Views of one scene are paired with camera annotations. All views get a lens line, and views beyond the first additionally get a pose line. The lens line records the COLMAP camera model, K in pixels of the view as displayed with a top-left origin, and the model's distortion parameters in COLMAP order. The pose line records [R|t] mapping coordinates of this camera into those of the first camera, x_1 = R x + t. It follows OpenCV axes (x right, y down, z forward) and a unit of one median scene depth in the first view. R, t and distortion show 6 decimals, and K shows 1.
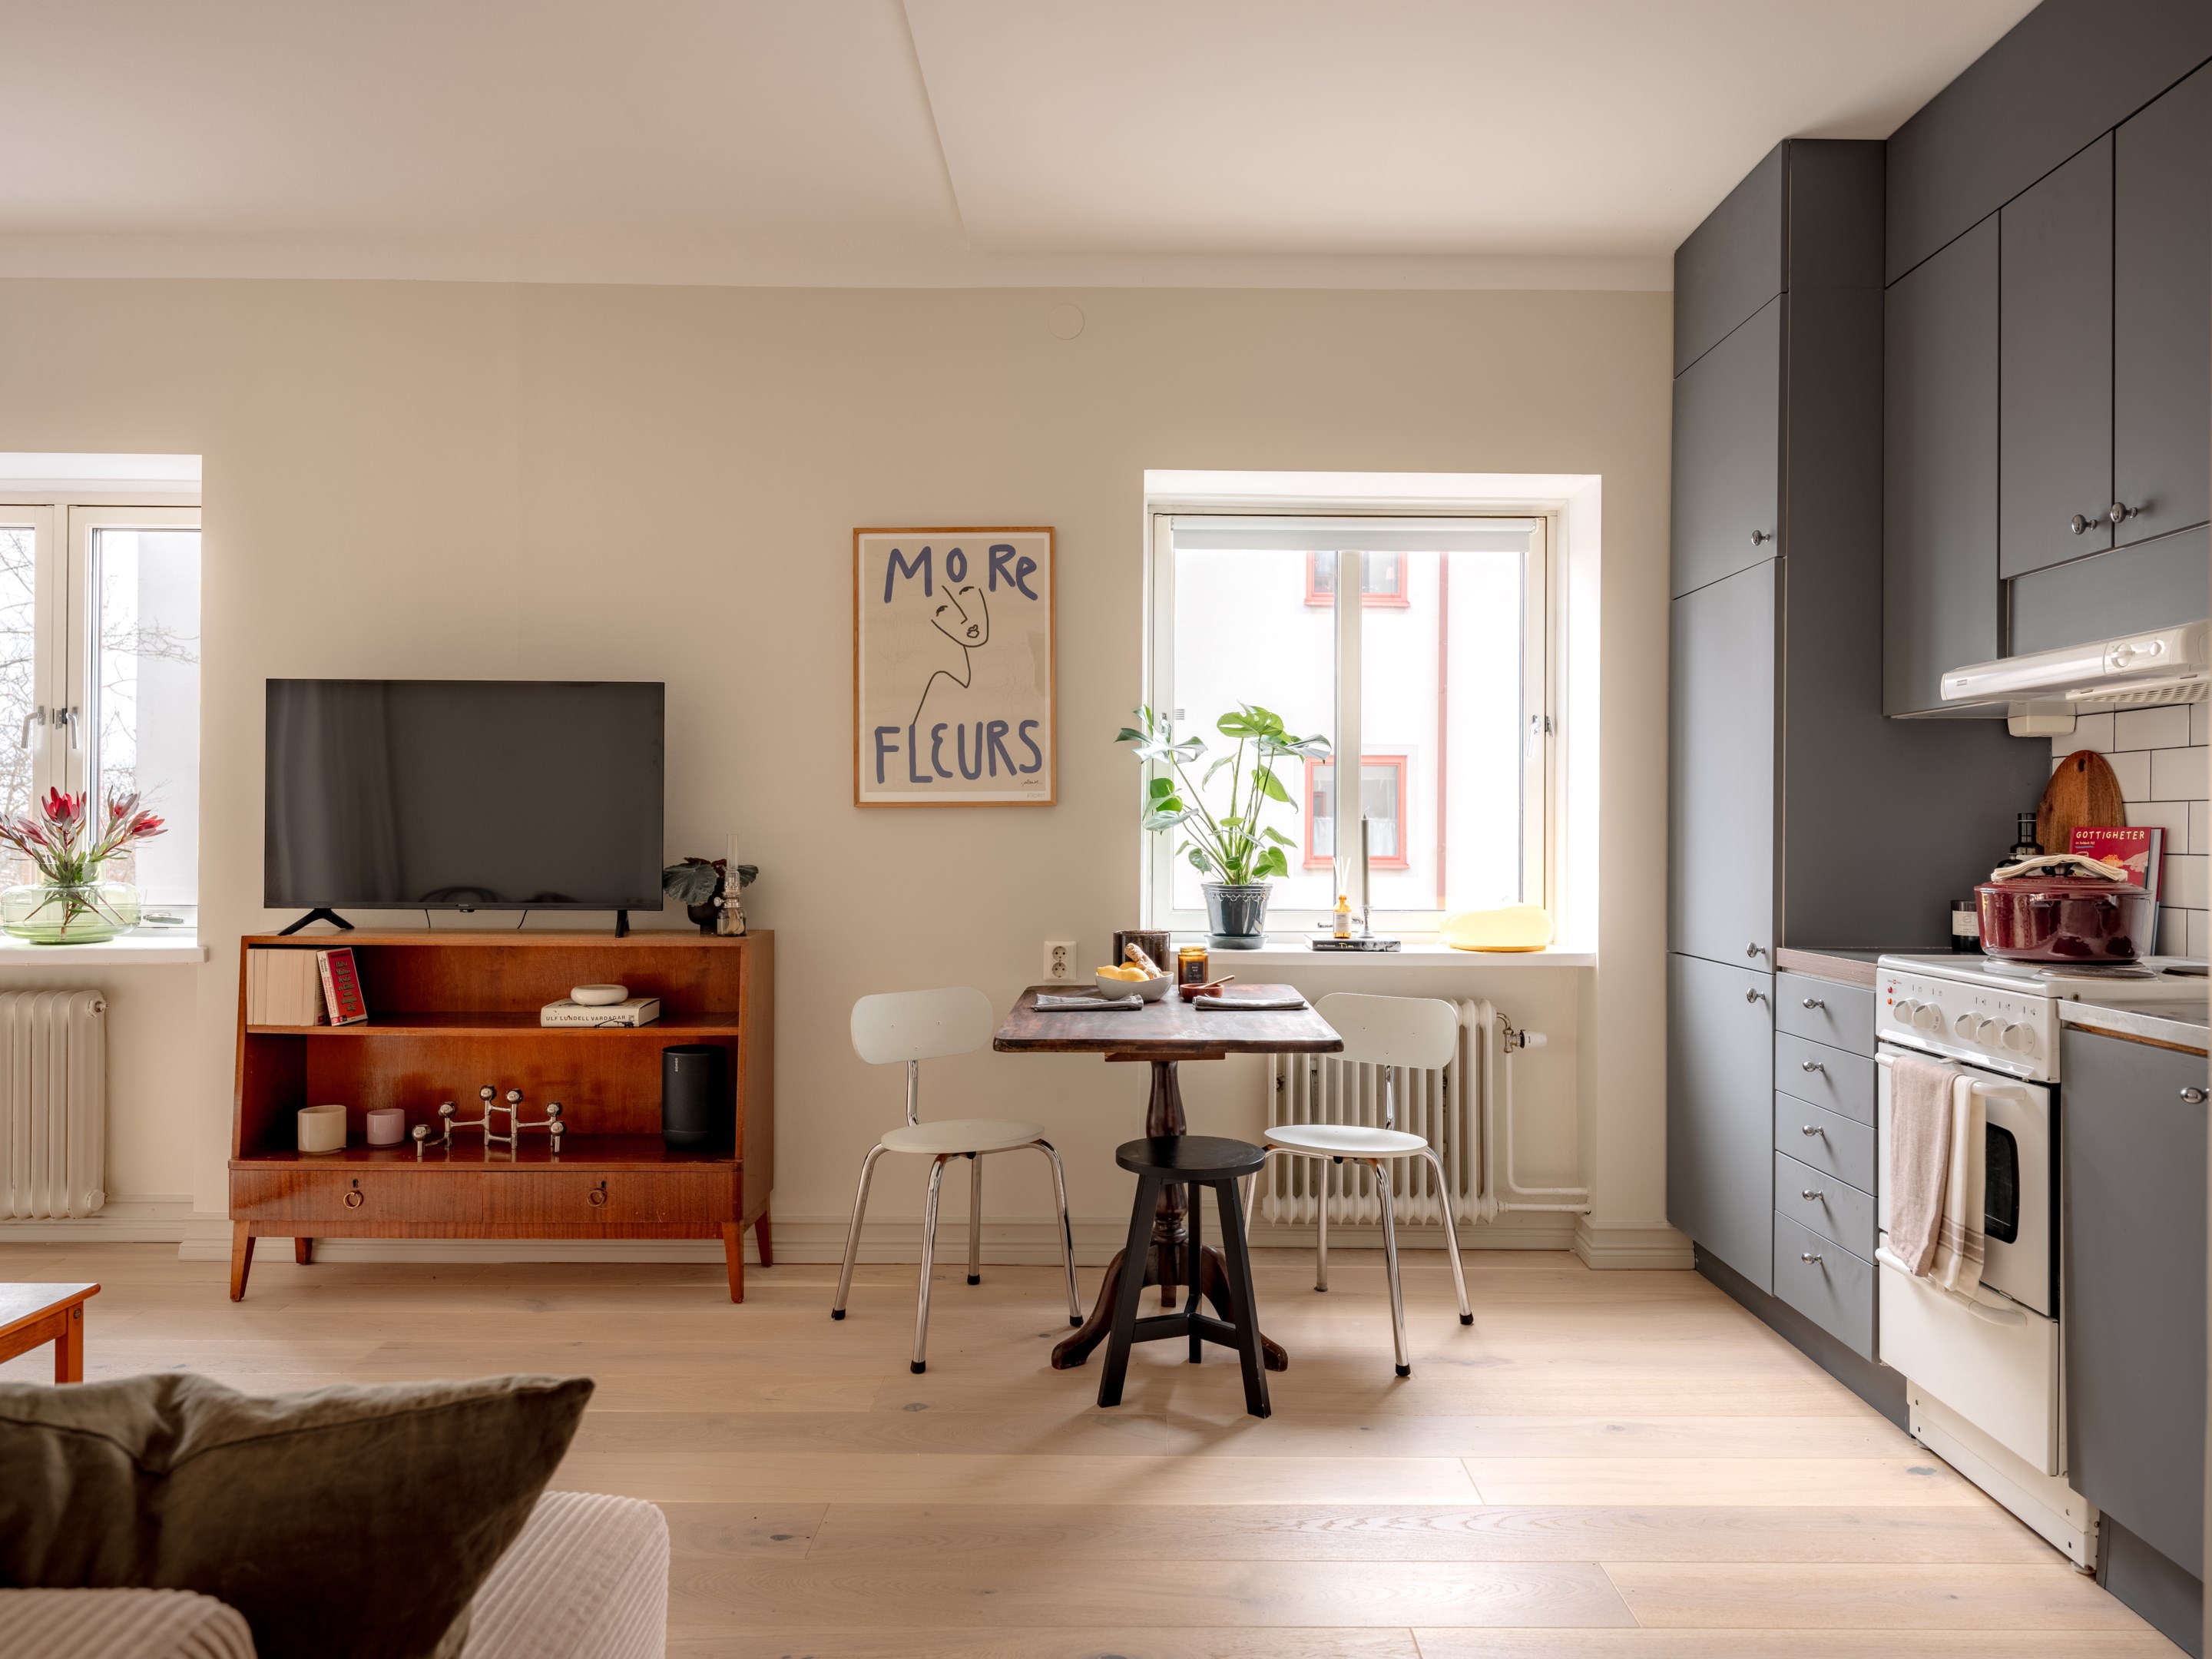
lens RADIAL K [[1398.4, 0, 1141.2], [0, 1398.4, 828.5], [0, 0, 1]] dist [-0.001289, 0.000726]
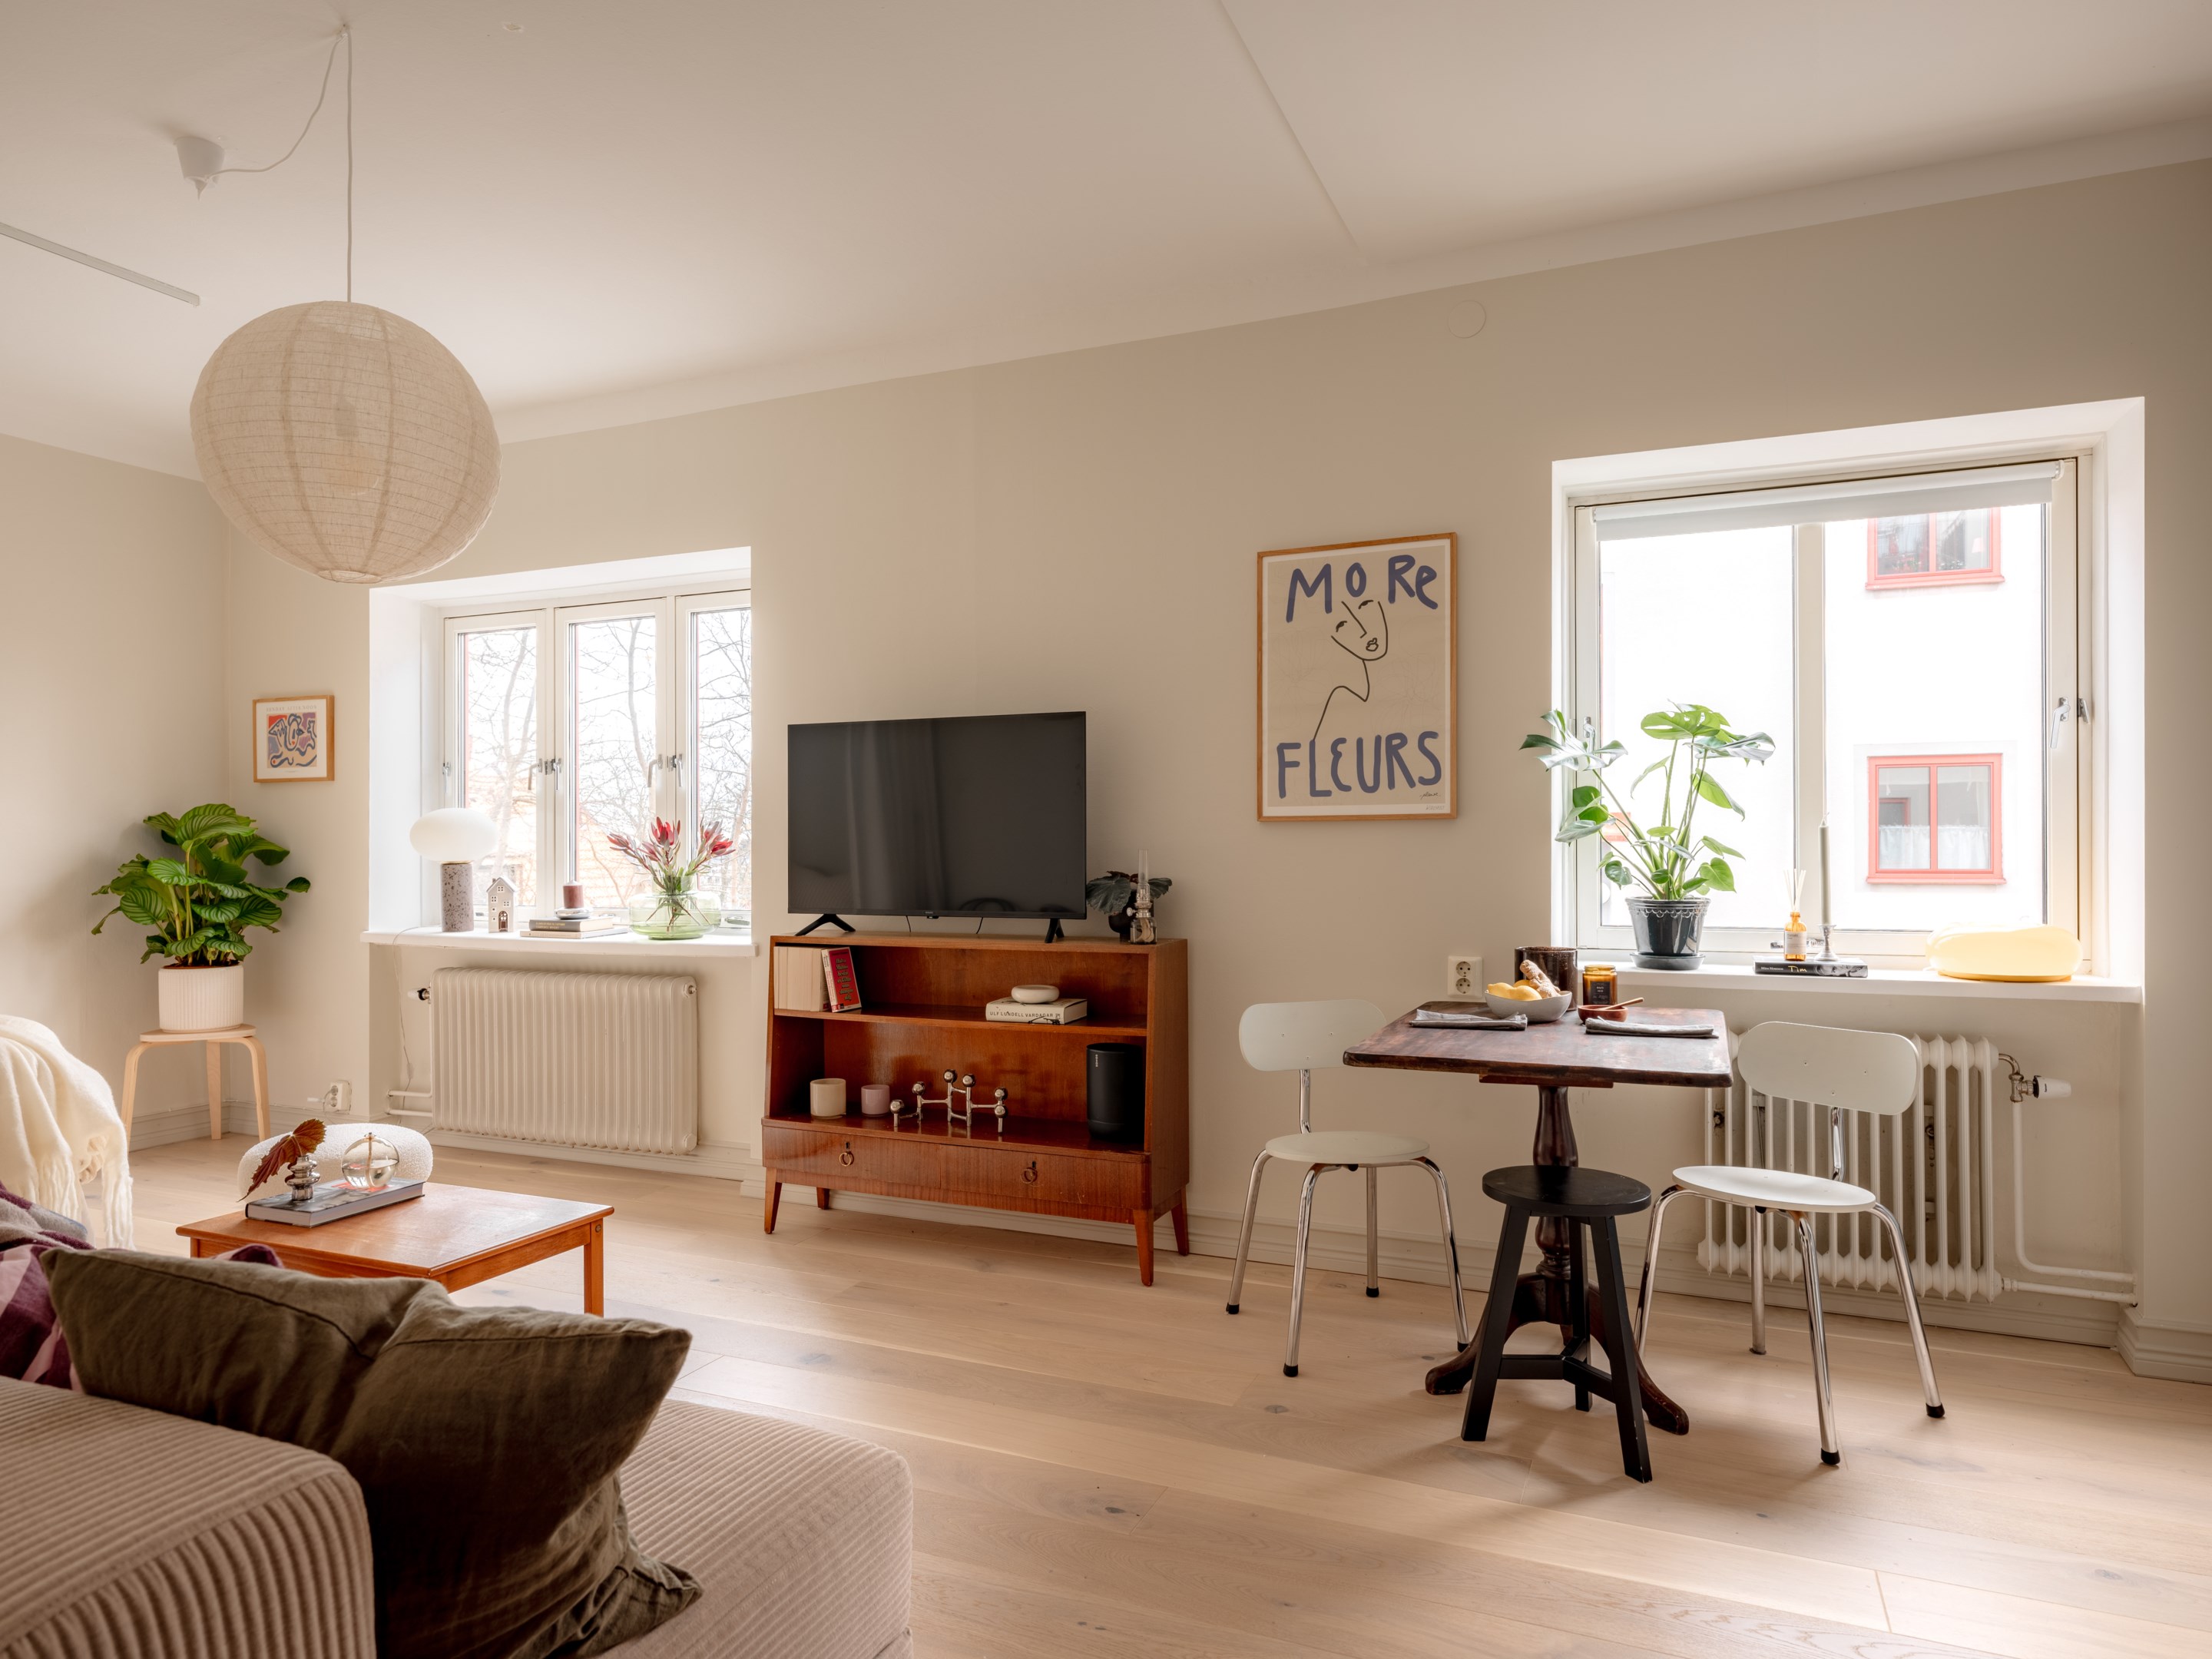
lens RADIAL K [[1346.2, 0, 1100.3], [0, 1346.2, 847.6], [0, 0, 1]] dist [-0.000868, -0.001423]
pose [[0.911737, -0.008935, -0.410678, 0.103349], [0.010089, 0.999949, 0.000642, 0.001895], [0.410652, -0.004729, 0.911780, 0.043212]]
